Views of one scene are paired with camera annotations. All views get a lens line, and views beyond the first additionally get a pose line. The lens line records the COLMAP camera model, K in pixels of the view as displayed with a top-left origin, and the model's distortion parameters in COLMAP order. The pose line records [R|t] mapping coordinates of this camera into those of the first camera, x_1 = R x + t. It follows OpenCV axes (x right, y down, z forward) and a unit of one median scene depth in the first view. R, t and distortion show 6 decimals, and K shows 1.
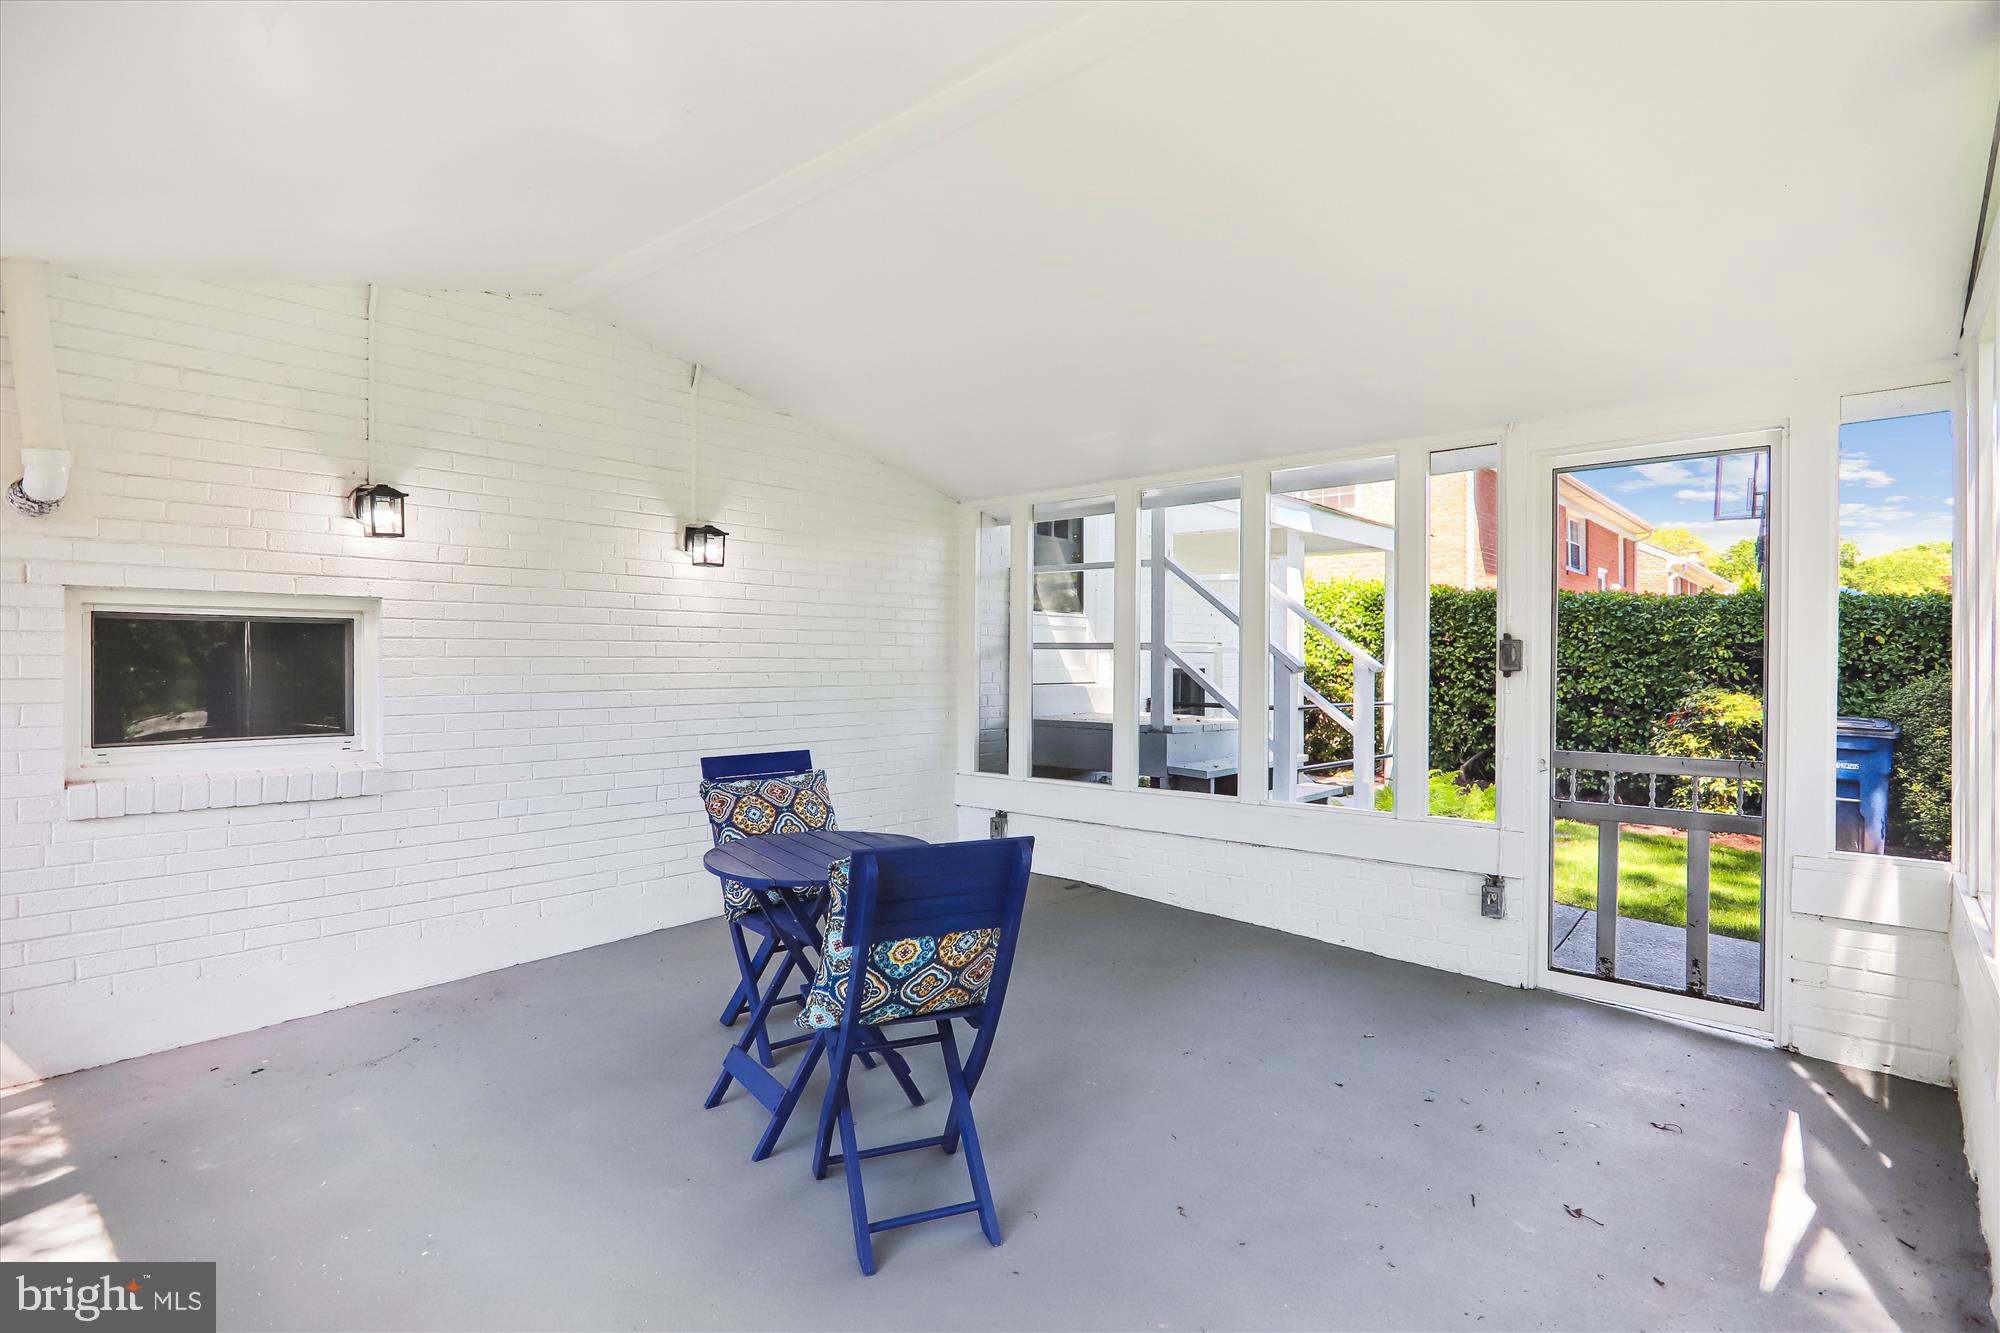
lens RADIAL K [[993.3, 0, 1005.3], [0, 993.3, 664.7], [0, 0, 1]] dist [-0.002271, 0.000262]
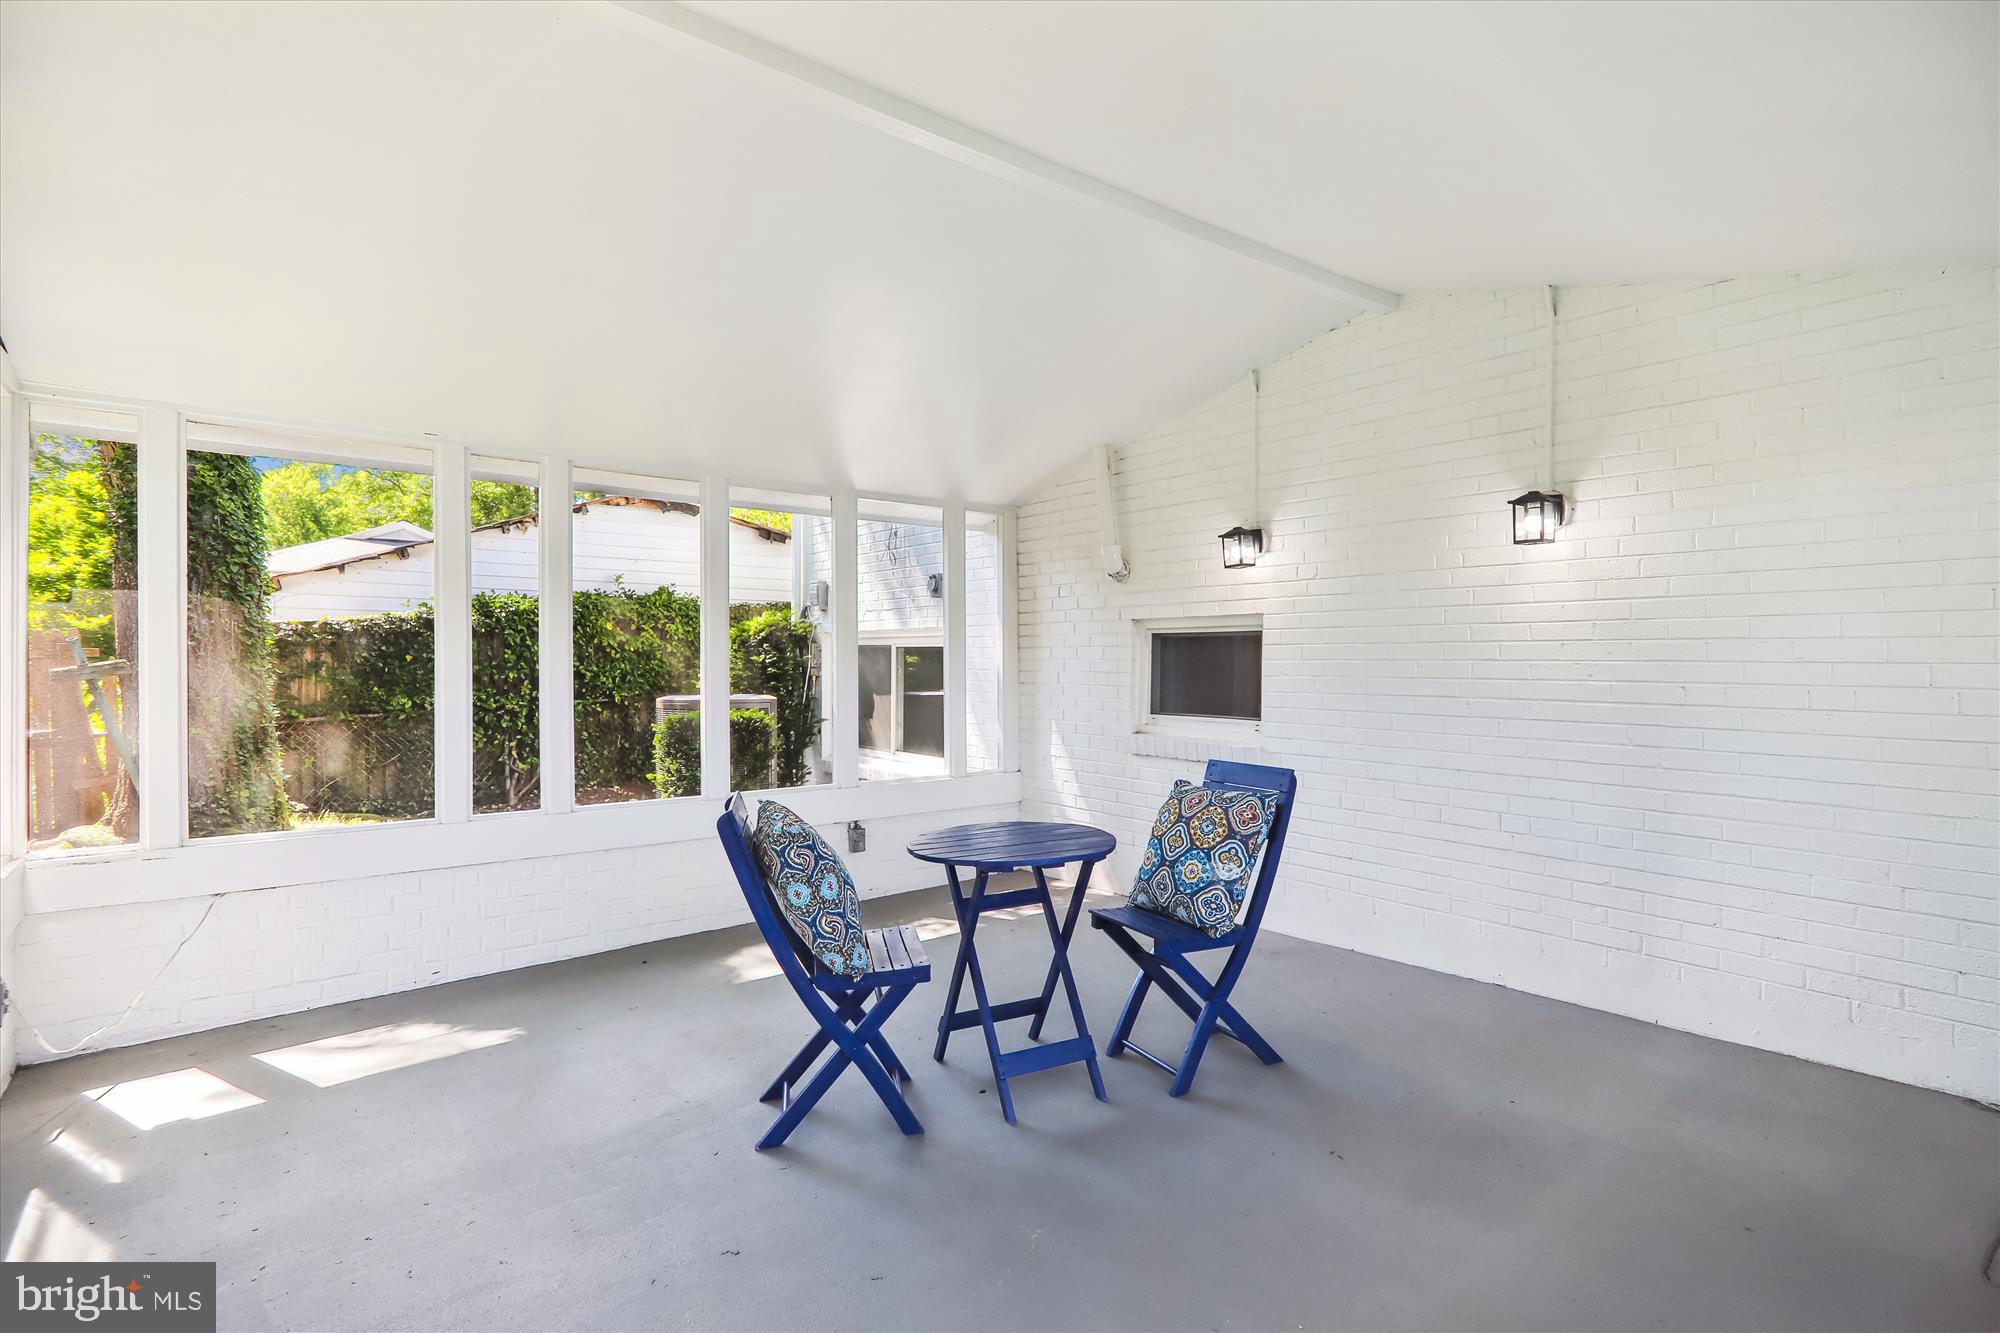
lens RADIAL K [[993.3, 0, 993.9], [0, 993.3, 661.5], [0, 0, 1]] dist [-0.002271, 0.000262]
pose [[-0.183944, 0.000258, -0.982937, 0.558873], [-0.005994, 0.999981, 0.001384, -0.004797], [0.982919, 0.006147, -0.183939, 0.739603]]
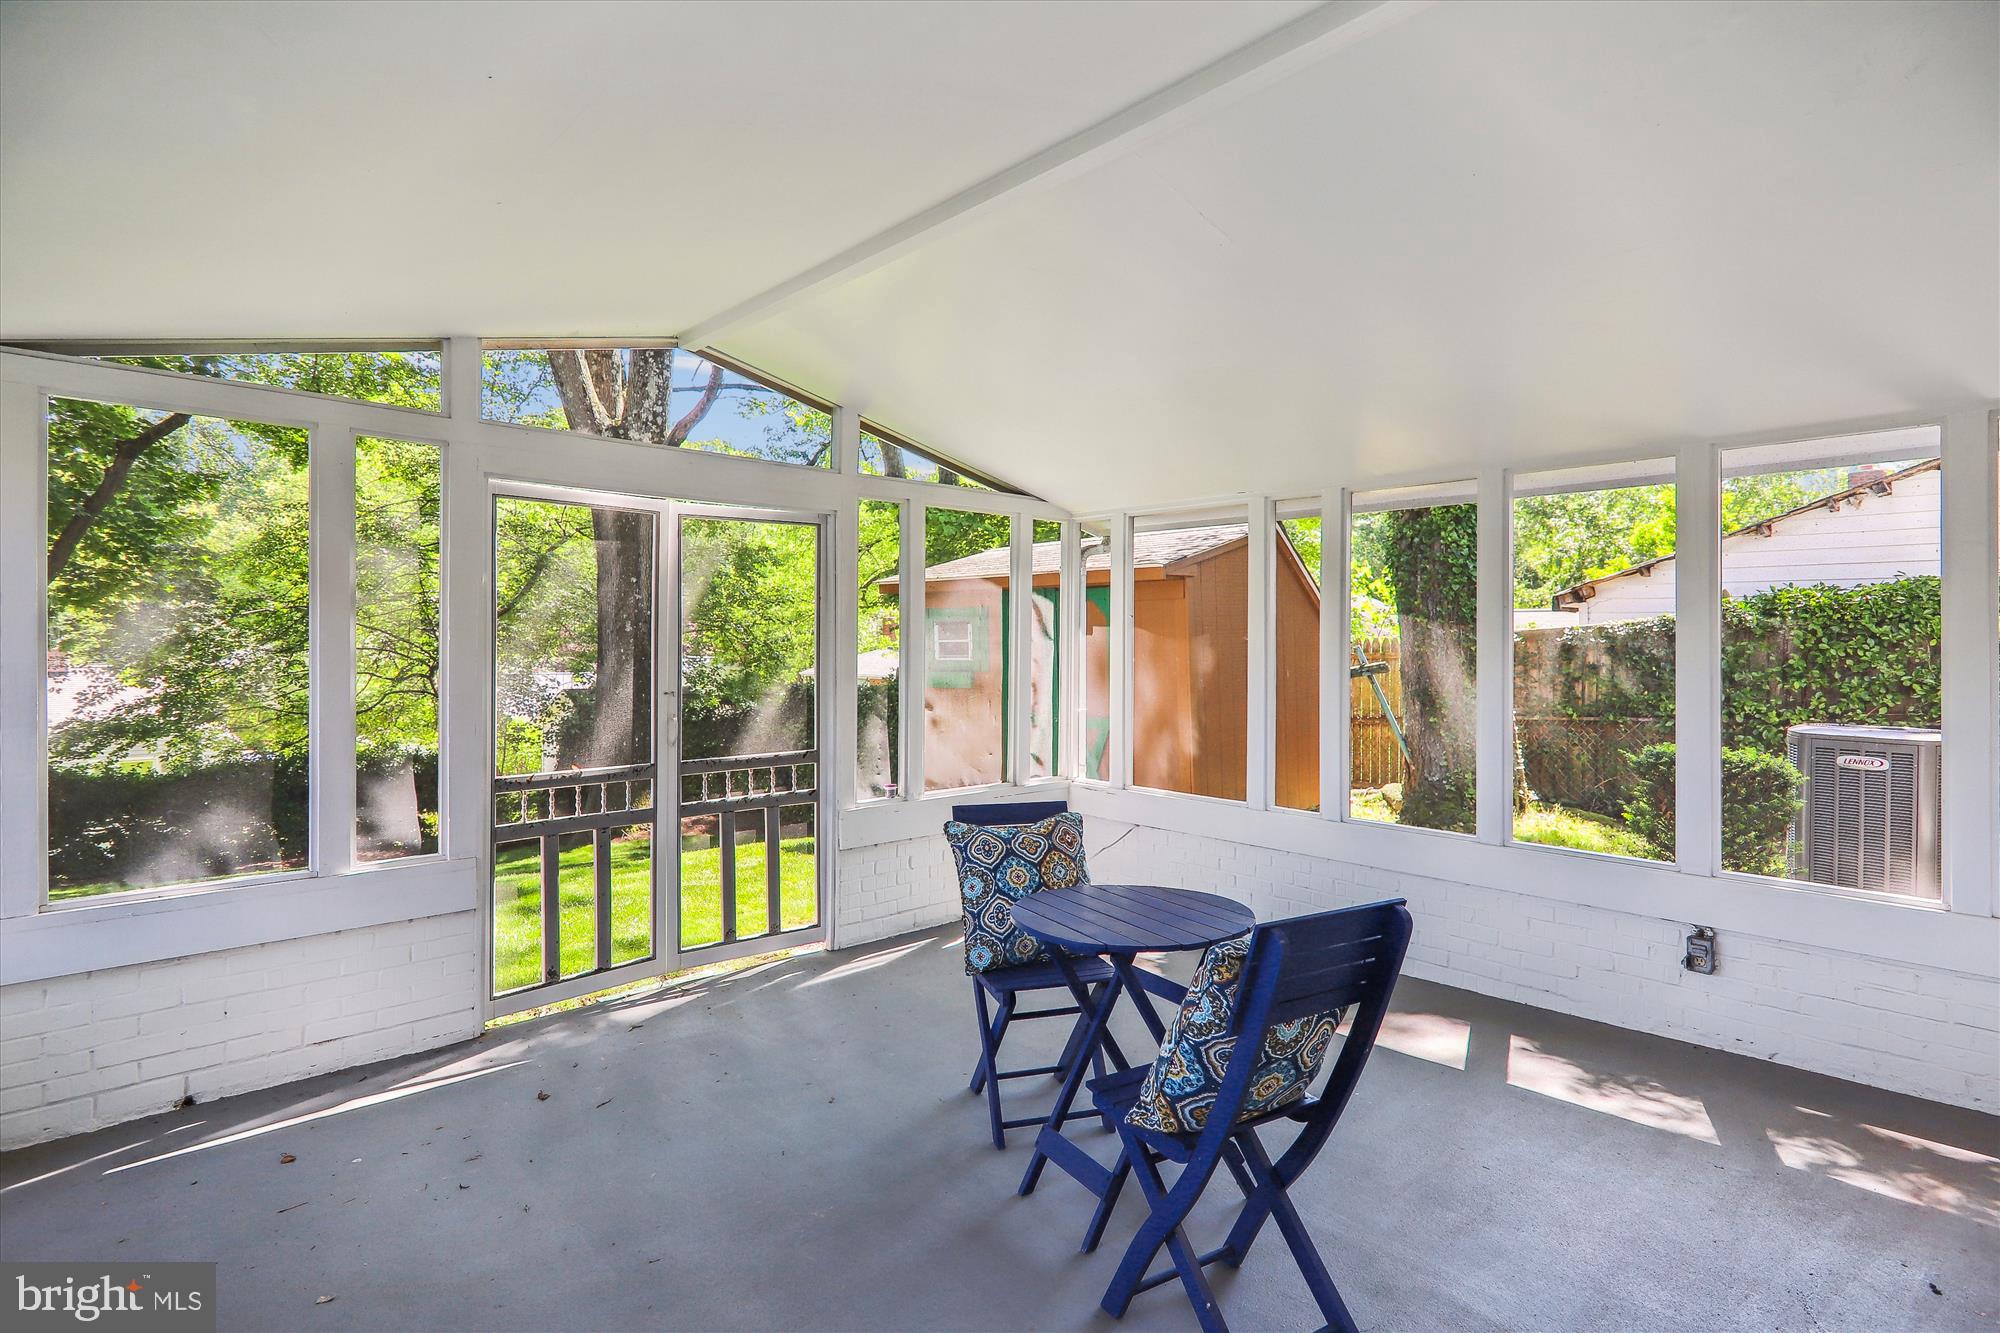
lens RADIAL K [[993.3, 0, 1008.9], [0, 993.3, 655.6], [0, 0, 1]] dist [-0.002271, 0.000262]
pose [[-0.994037, -0.008118, 0.108737, -0.019030], [-0.005751, 0.999740, 0.022063, -0.042255], [-0.108888, 0.021306, -0.993826, 1.155647]]
